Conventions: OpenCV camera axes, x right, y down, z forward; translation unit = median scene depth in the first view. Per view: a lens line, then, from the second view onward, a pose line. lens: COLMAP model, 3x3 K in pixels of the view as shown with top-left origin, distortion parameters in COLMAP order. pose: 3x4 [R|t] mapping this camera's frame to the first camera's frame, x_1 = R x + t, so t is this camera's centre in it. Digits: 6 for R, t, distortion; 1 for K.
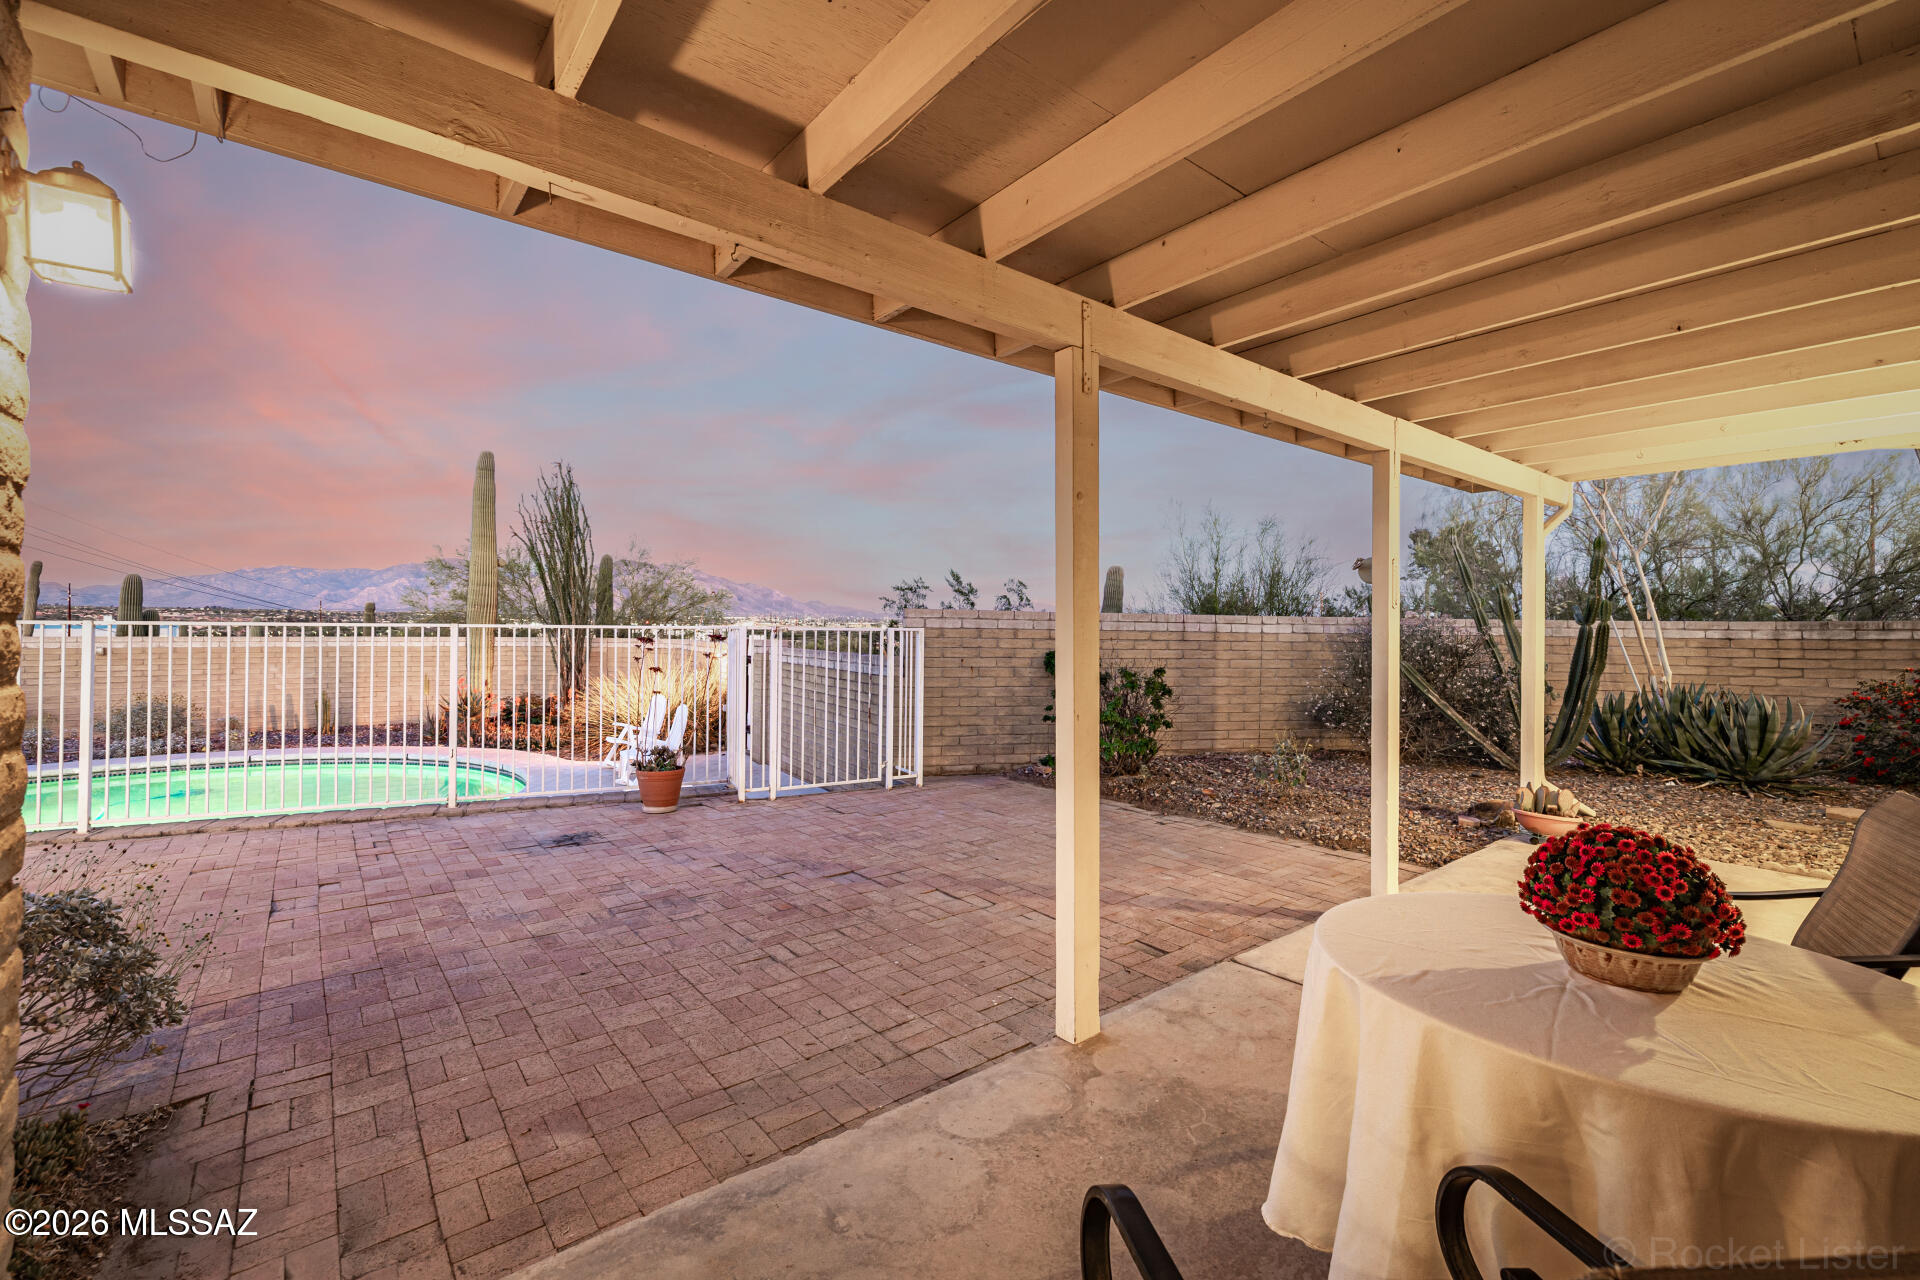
lens RADIAL K [[809.4, 0, 952.1], [0, 809.4, 624.2], [0, 0, 1]] dist [0.011152, 0.000297]
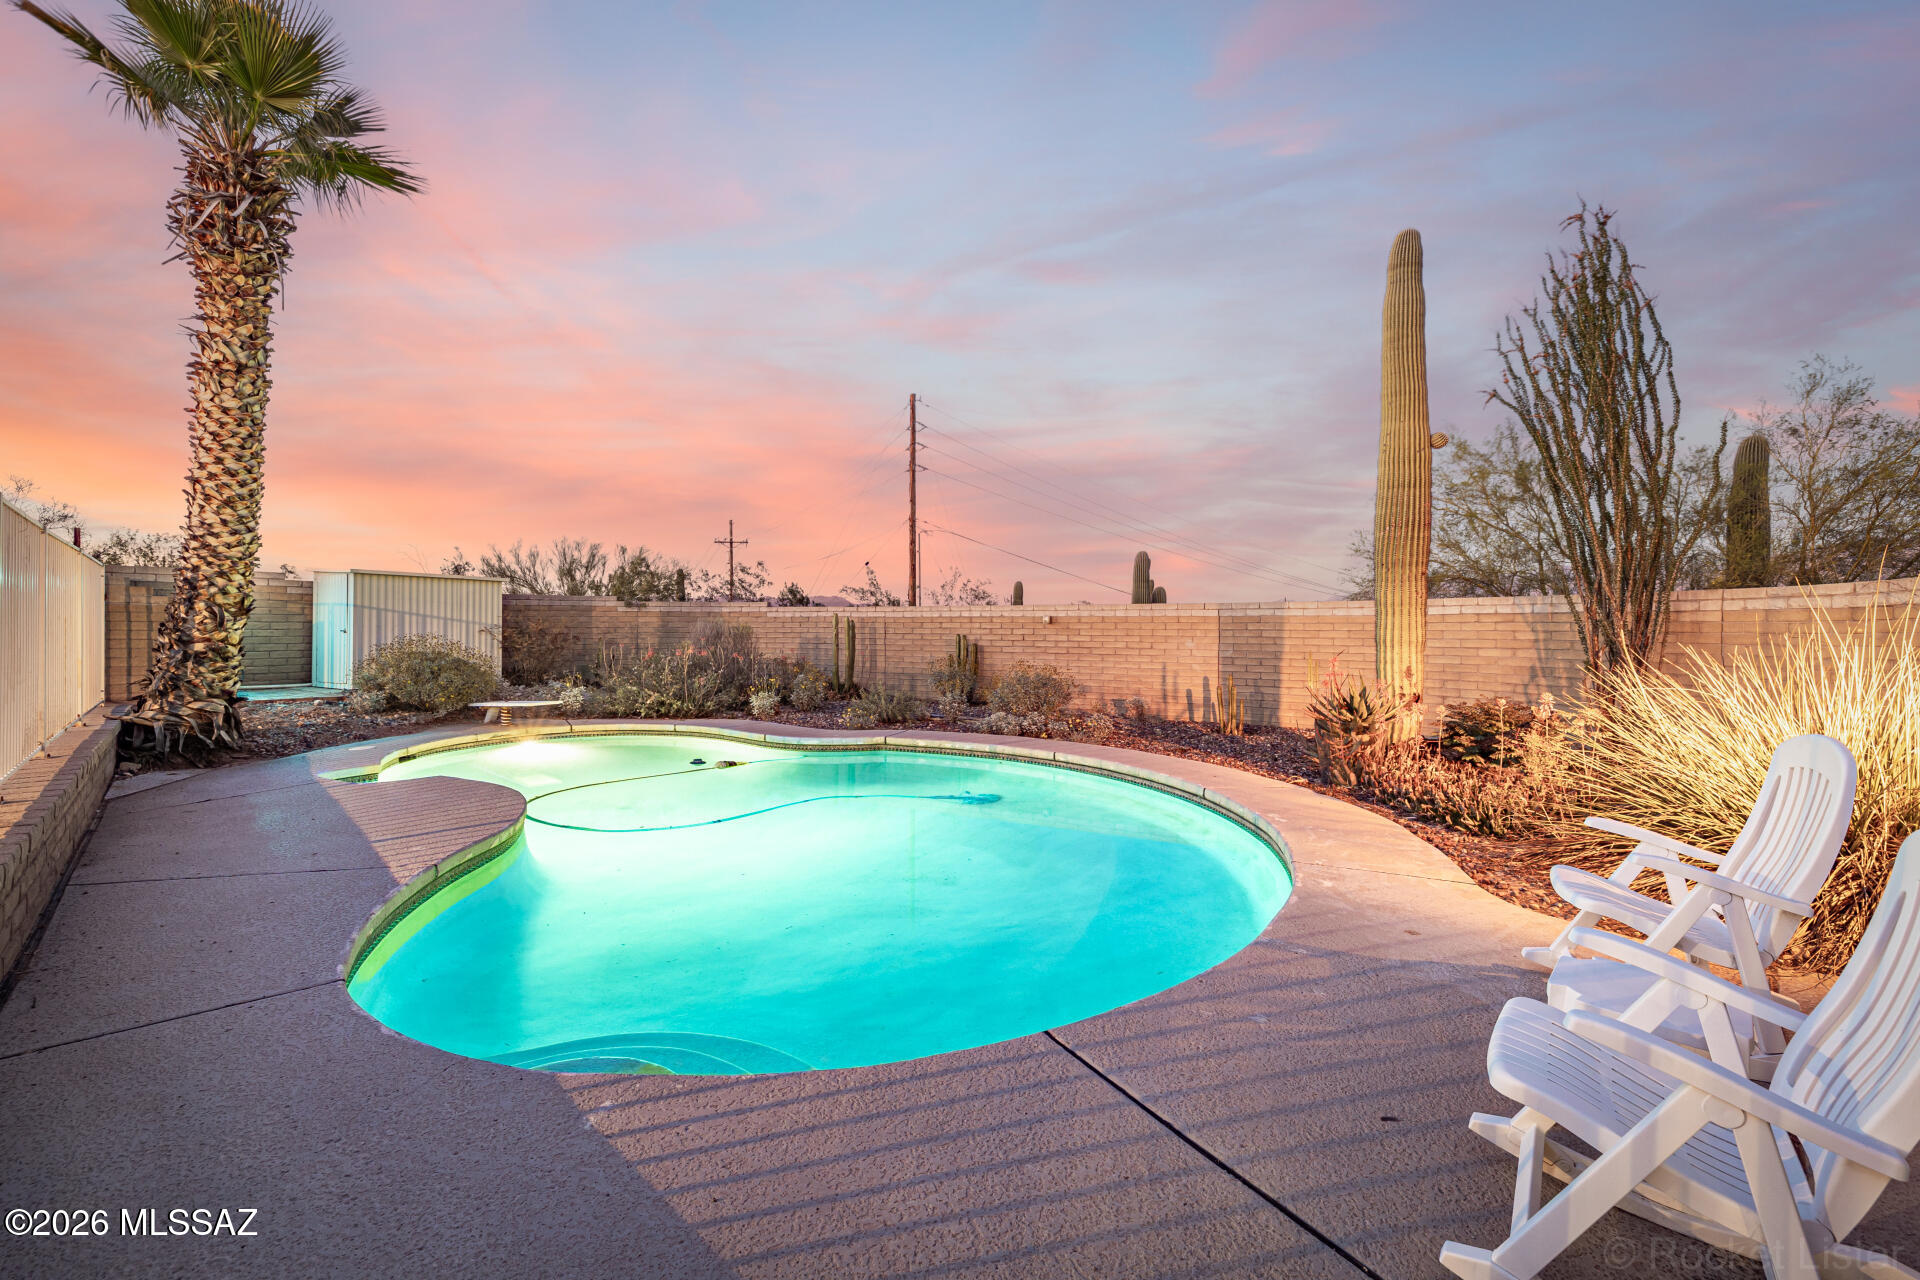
lens RADIAL K [[809.4, 0, 951.4], [0, 809.4, 629.7], [0, 0, 1]] dist [0.011152, 0.000297]
pose [[0.340186, -0.003478, -0.940352, -0.342488], [0.007184, 0.999974, -0.001100, 0.084426], [0.940331, -0.006381, 0.340202, 1.035278]]
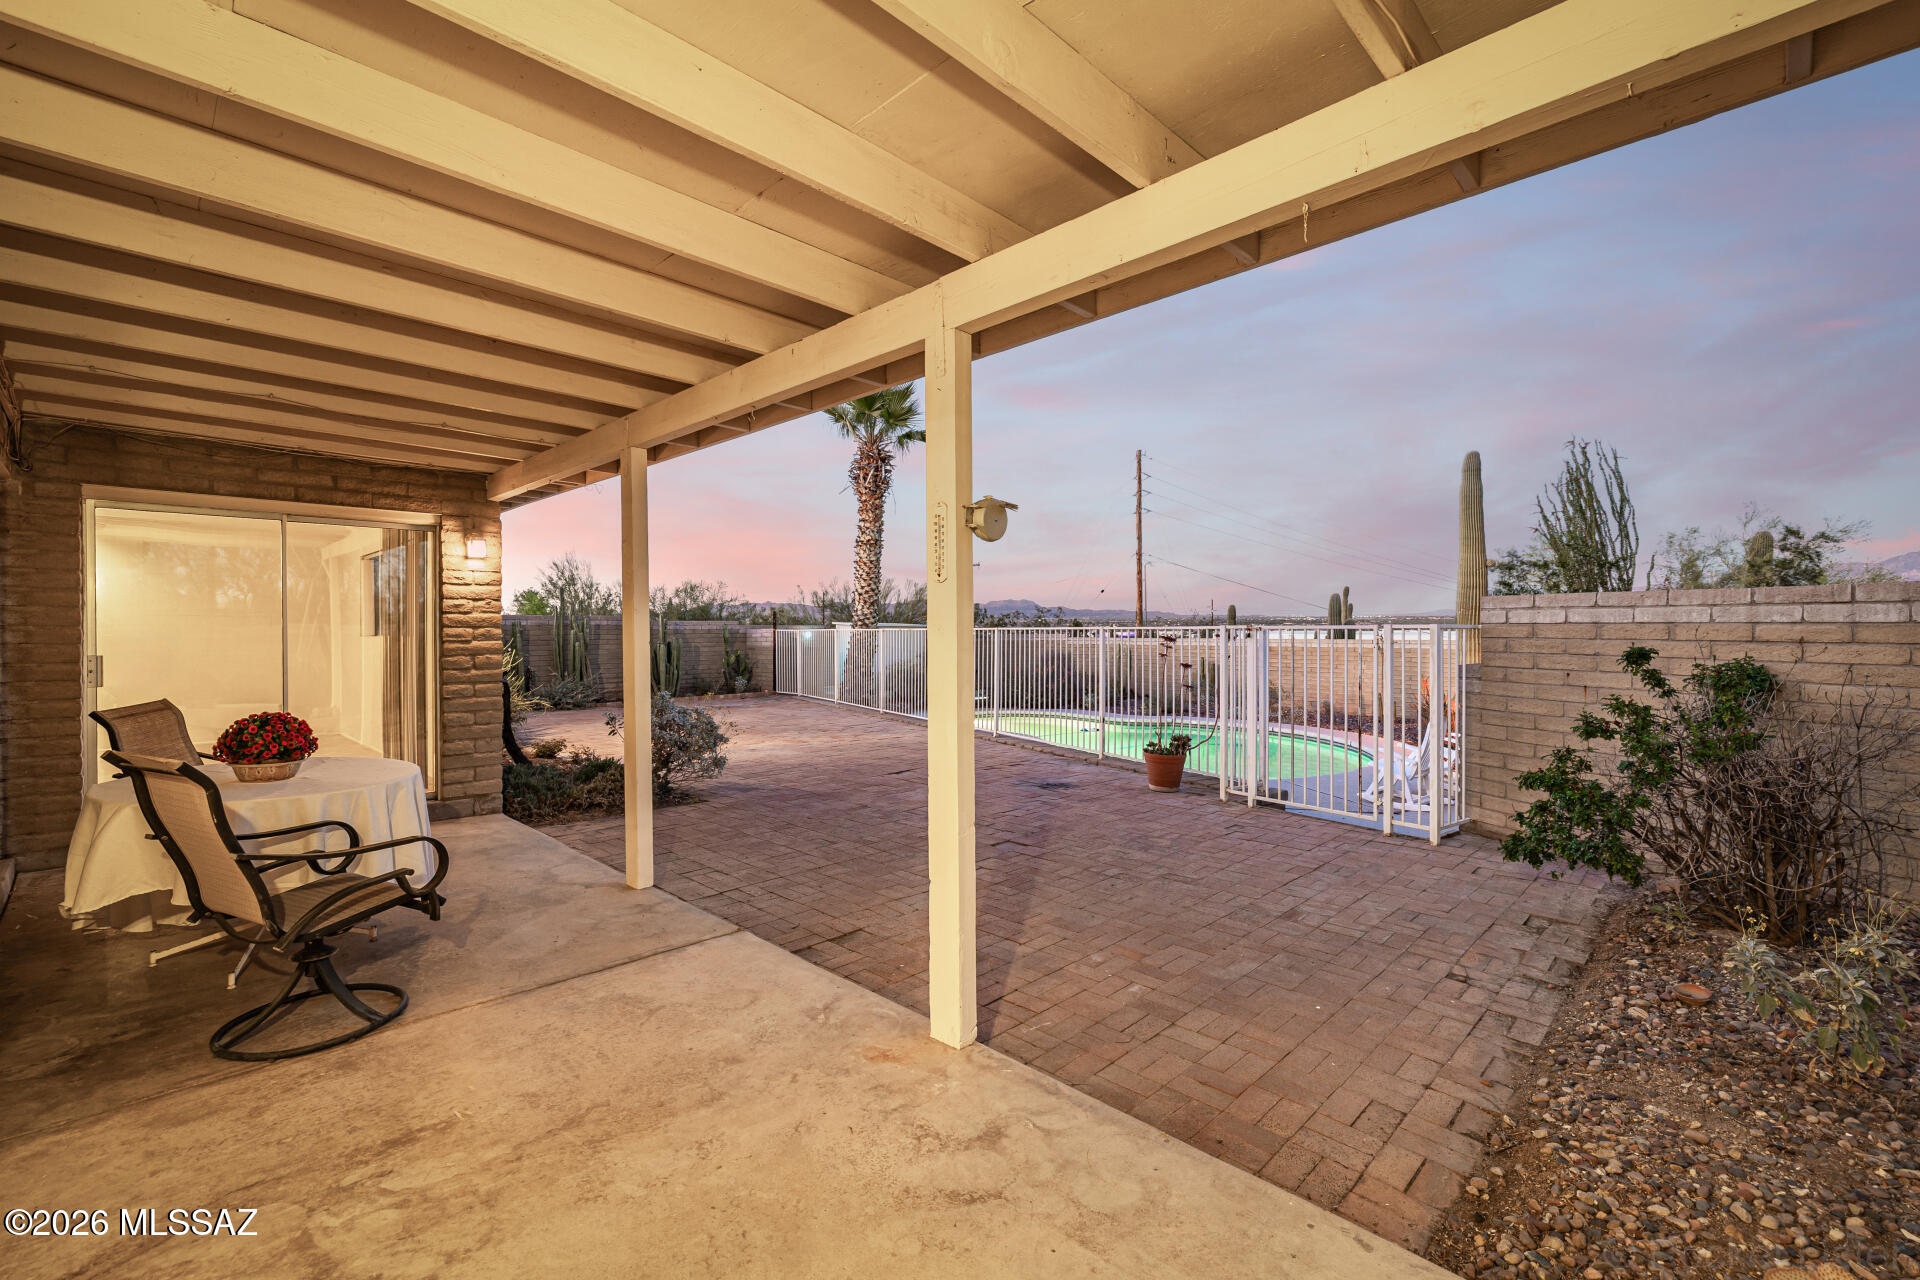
lens RADIAL K [[809.4, 0, 961.7], [0, 809.4, 637.4], [0, 0, 1]] dist [0.011152, 0.000297]
pose [[0.122042, -0.001078, -0.992524, 0.626962], [0.010606, 0.999944, 0.000218, 0.012097], [0.992468, -0.010554, 0.122047, 0.503243]]
